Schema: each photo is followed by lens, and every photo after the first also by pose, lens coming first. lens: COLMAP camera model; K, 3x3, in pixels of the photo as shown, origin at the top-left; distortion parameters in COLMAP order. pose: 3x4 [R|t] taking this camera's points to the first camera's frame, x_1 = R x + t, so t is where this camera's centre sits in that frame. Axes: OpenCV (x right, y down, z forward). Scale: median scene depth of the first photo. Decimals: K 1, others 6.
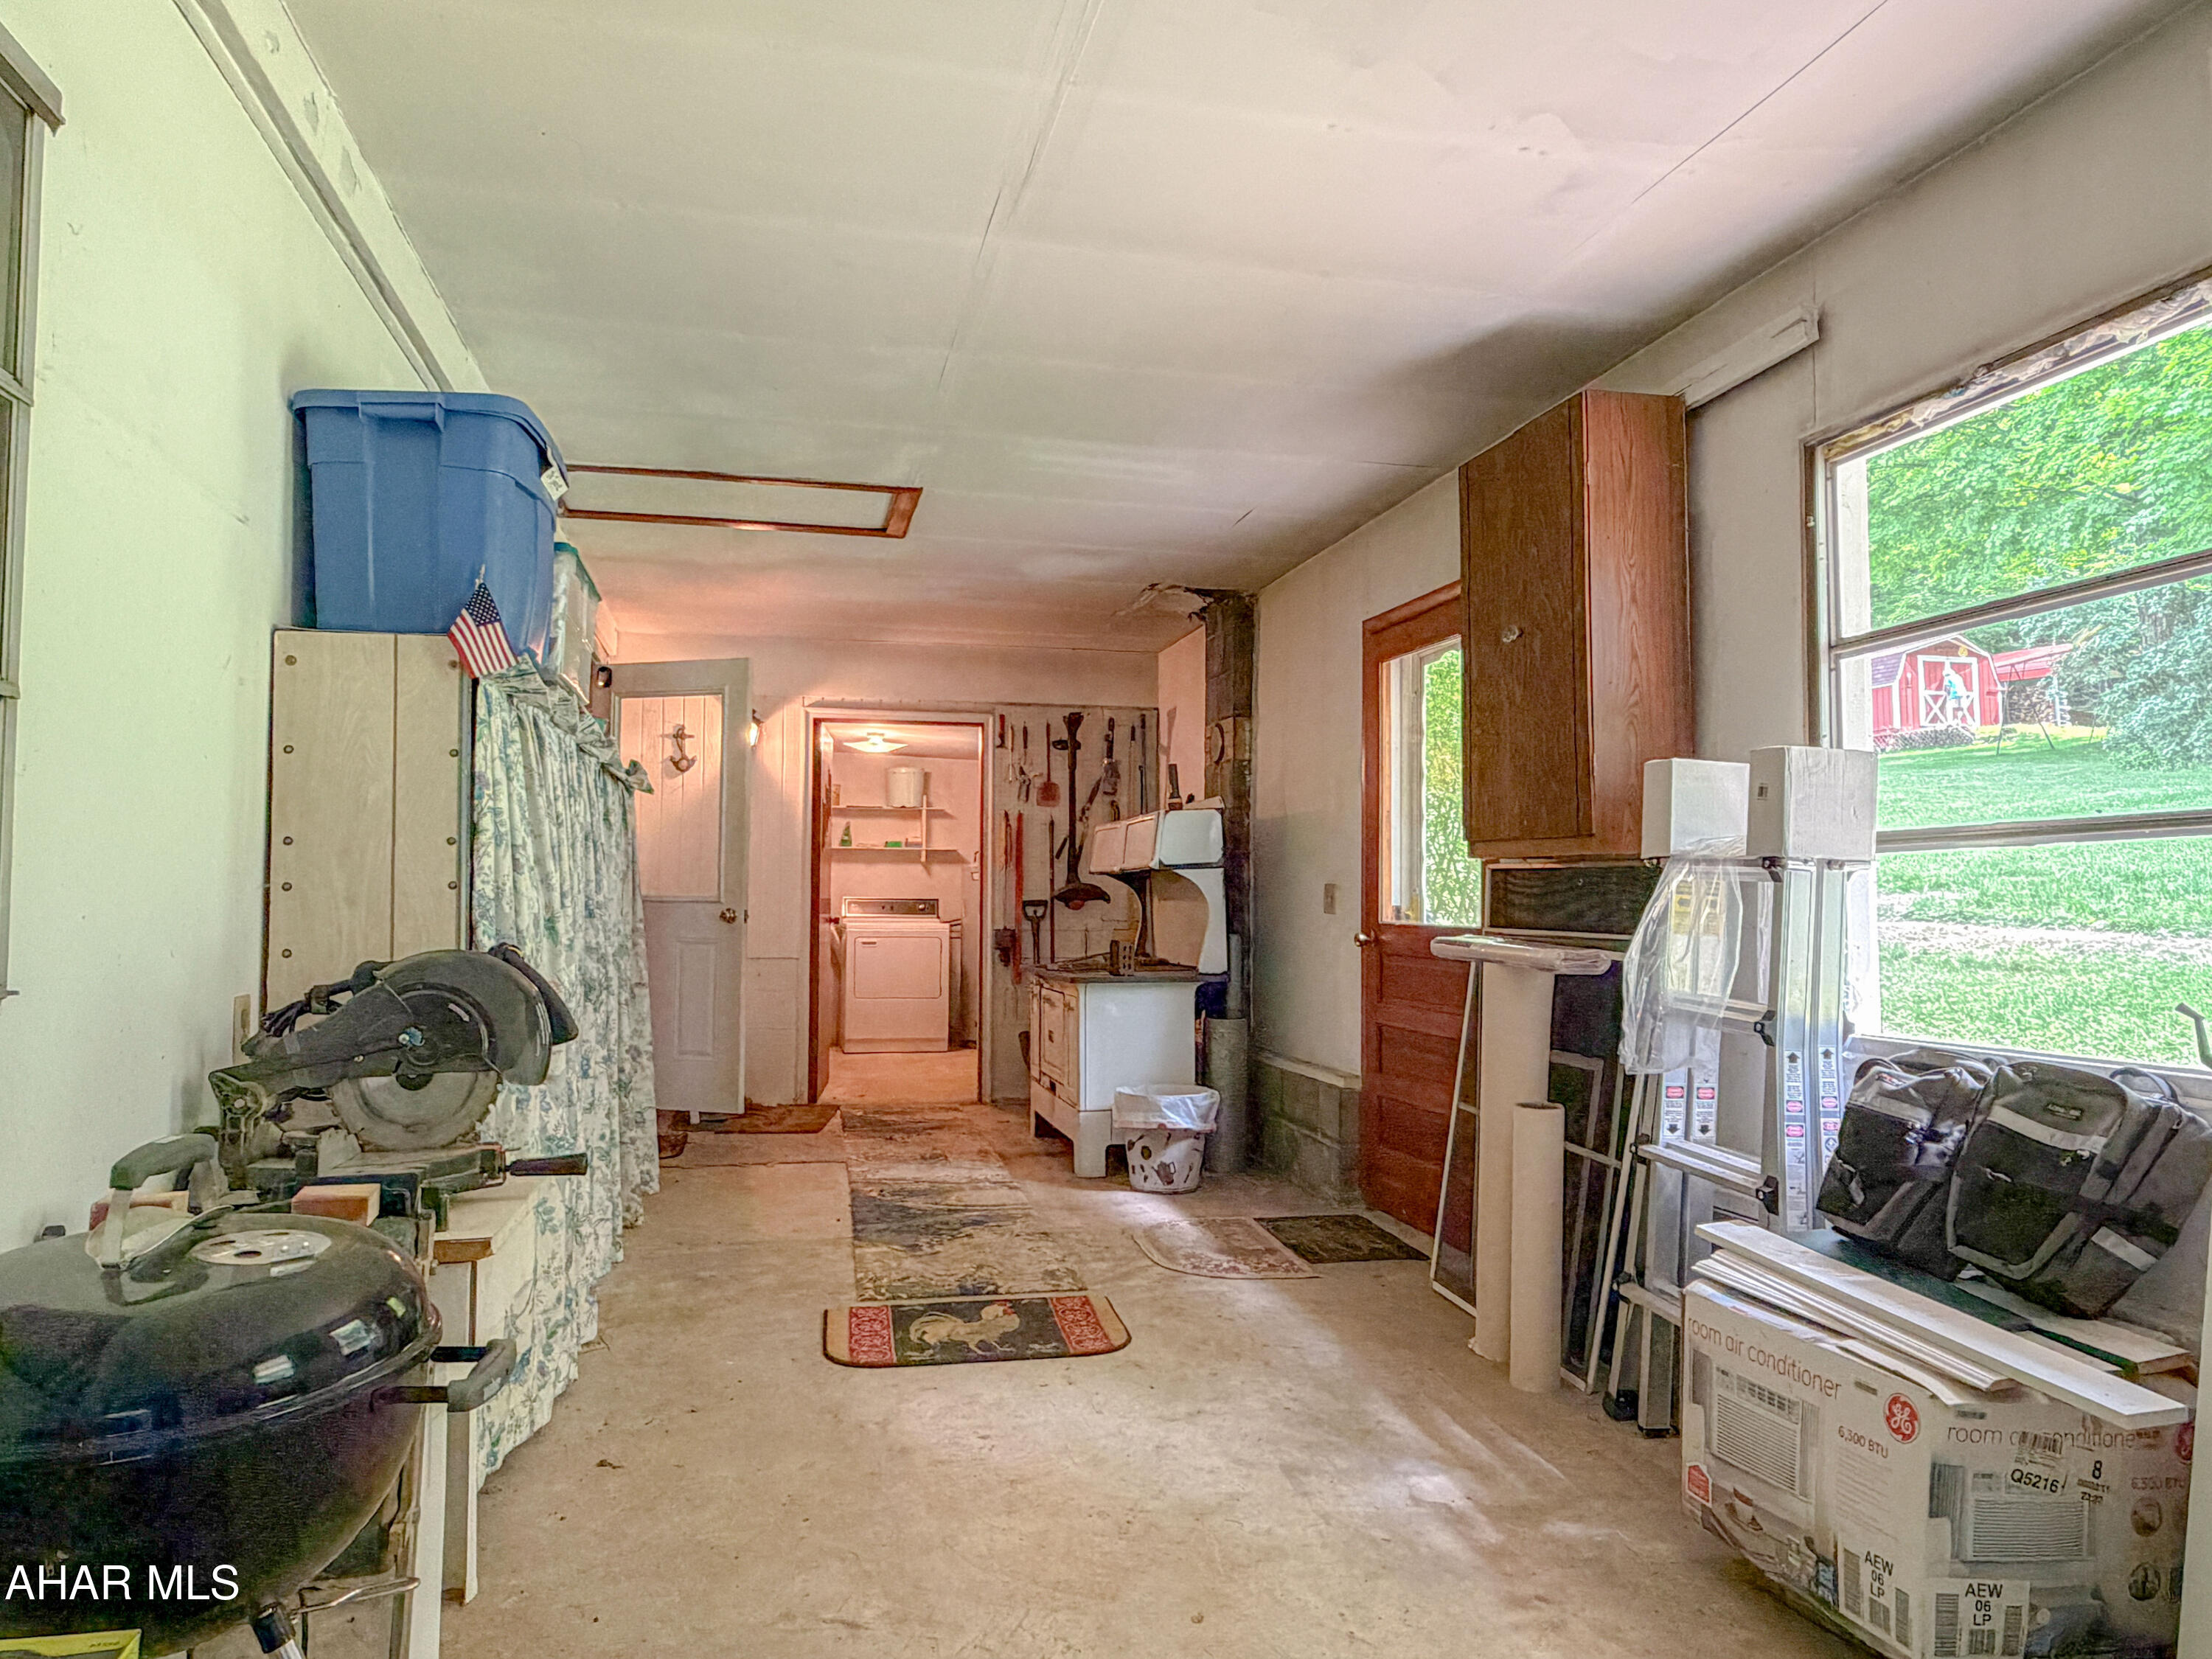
lens RADIAL K [[1399.9, 0, 1147.4], [0, 1399.9, 835.9], [0, 0, 1]] dist [0.065164, -0.000124]
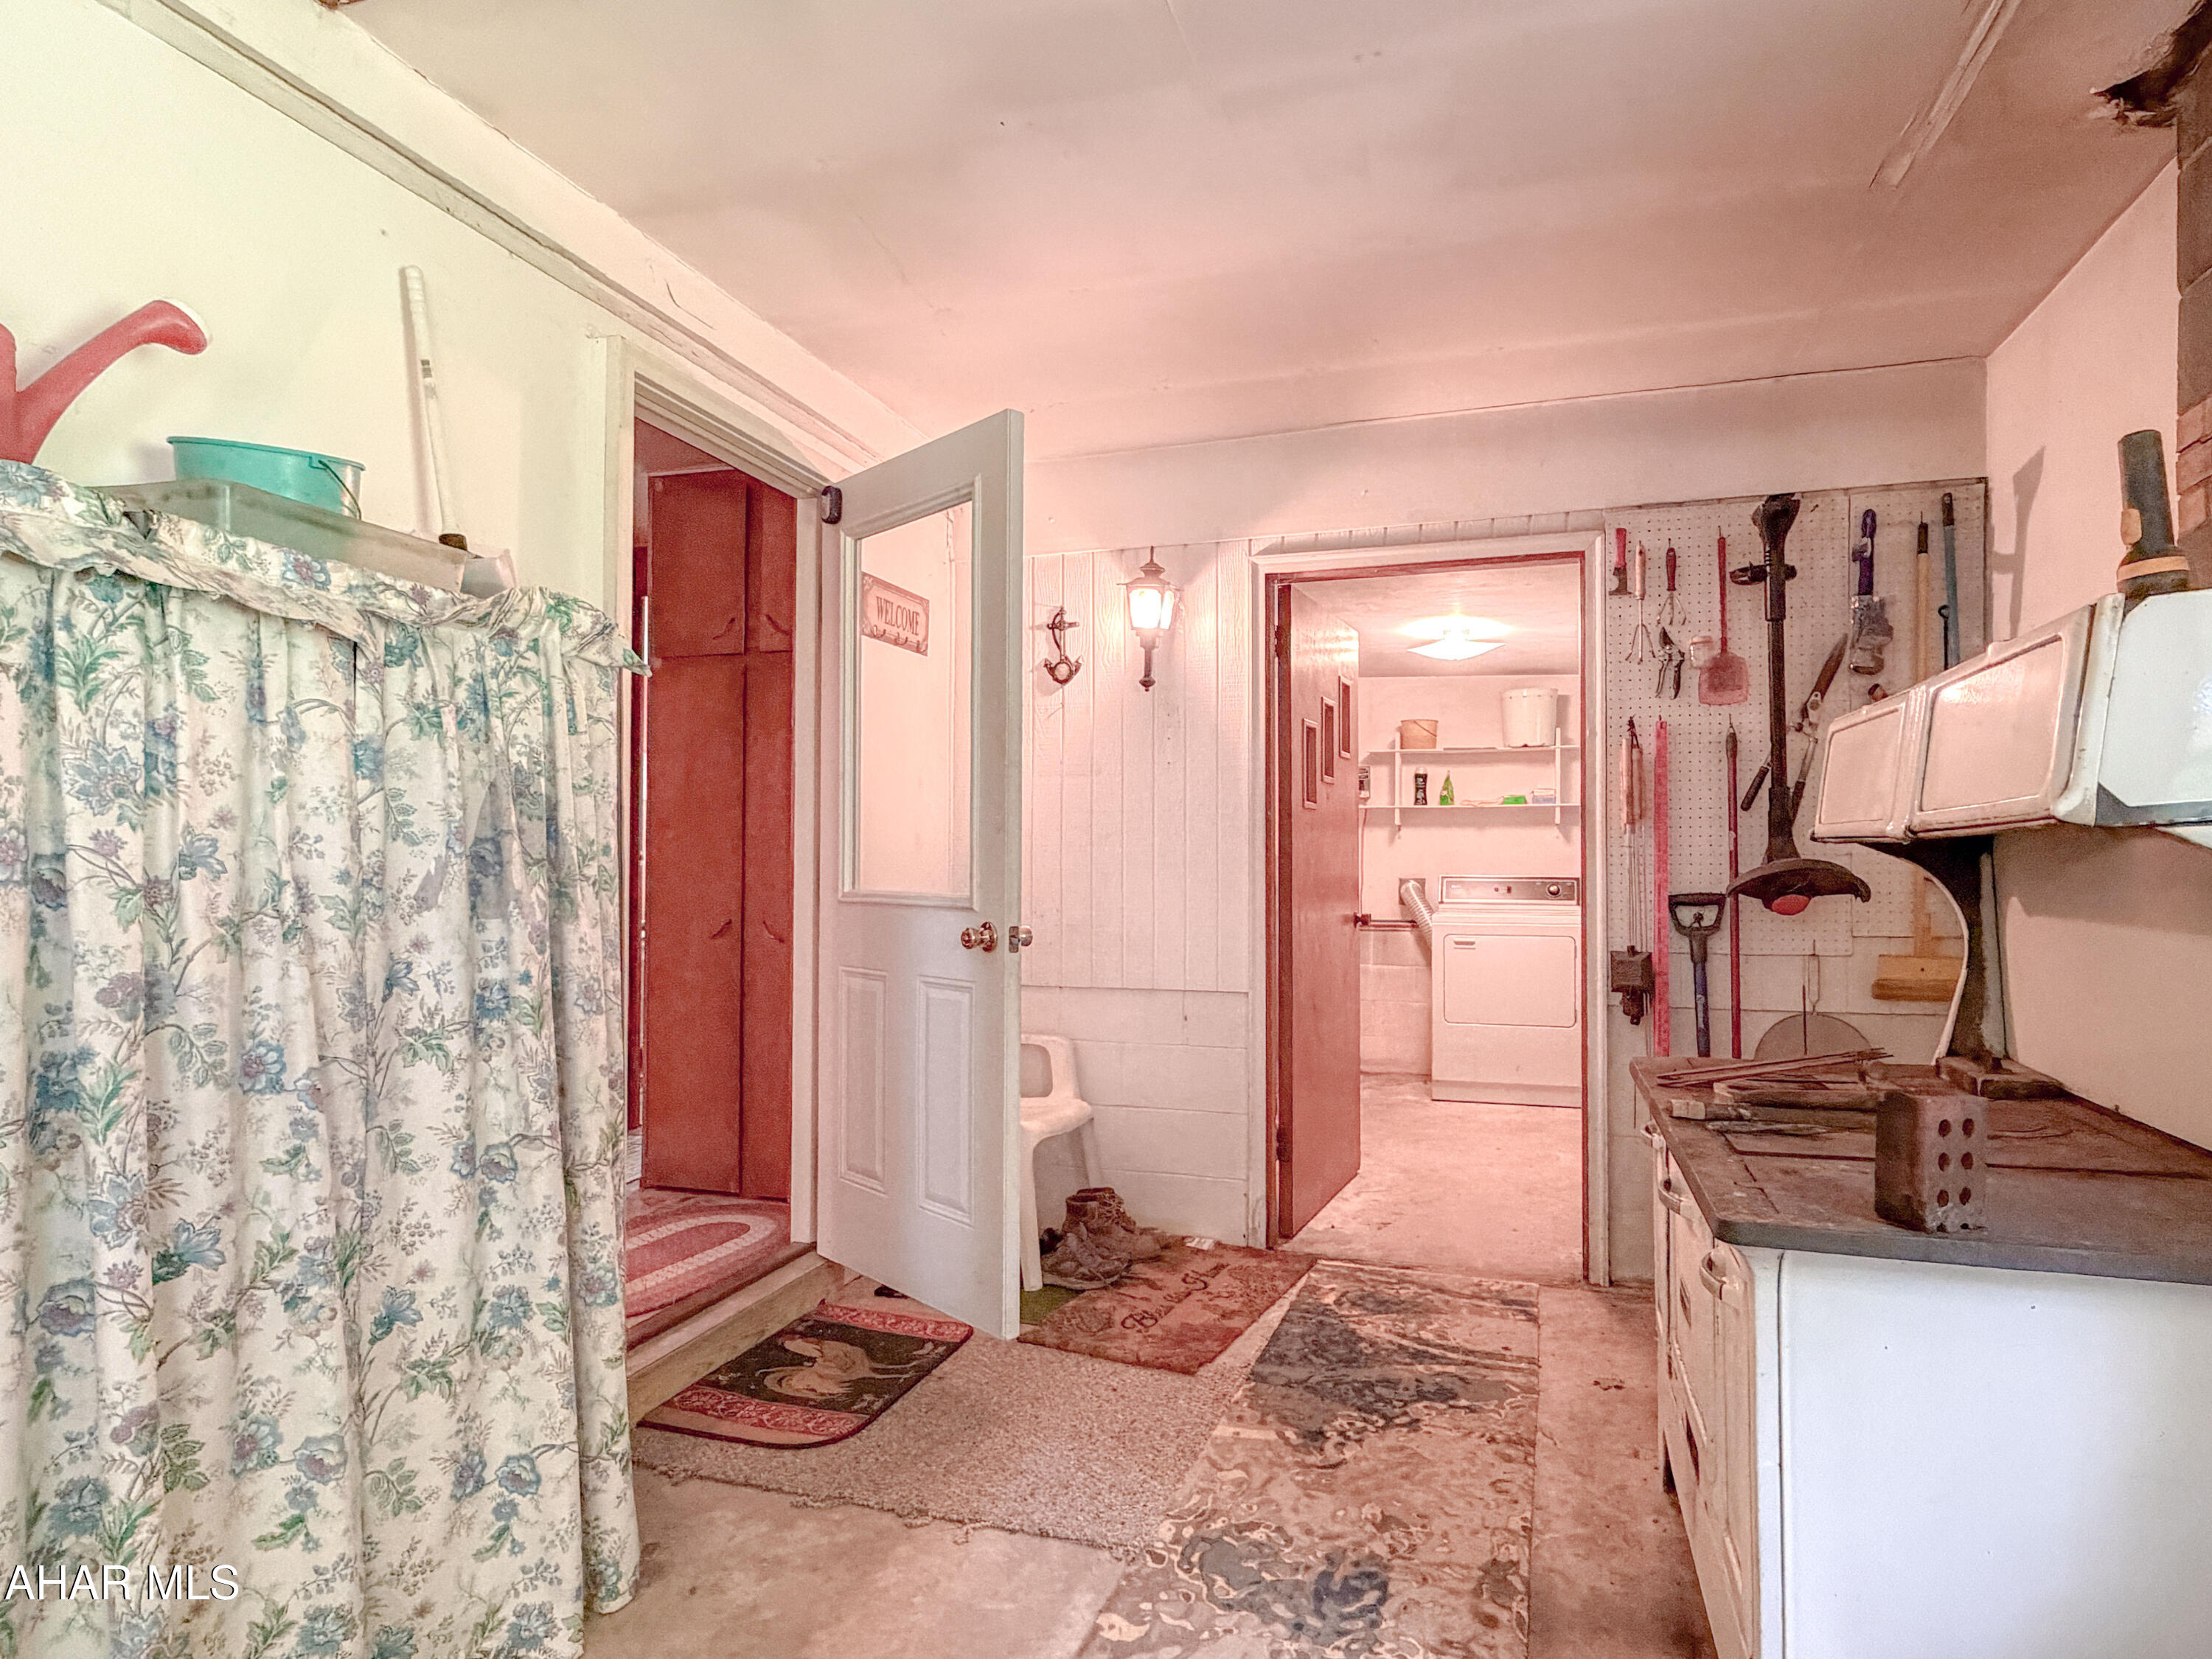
lens RADIAL K [[1260.3, 0, 1142.0], [0, 1260.3, 855.1], [0, 0, 1]] dist [0.000215, -0.000366]
pose [[0.853083, -0.008705, -0.521702, -0.014357], [0.029020, 0.999105, 0.030782, 0.012365], [0.520967, -0.041399, 0.852572, 0.513512]]
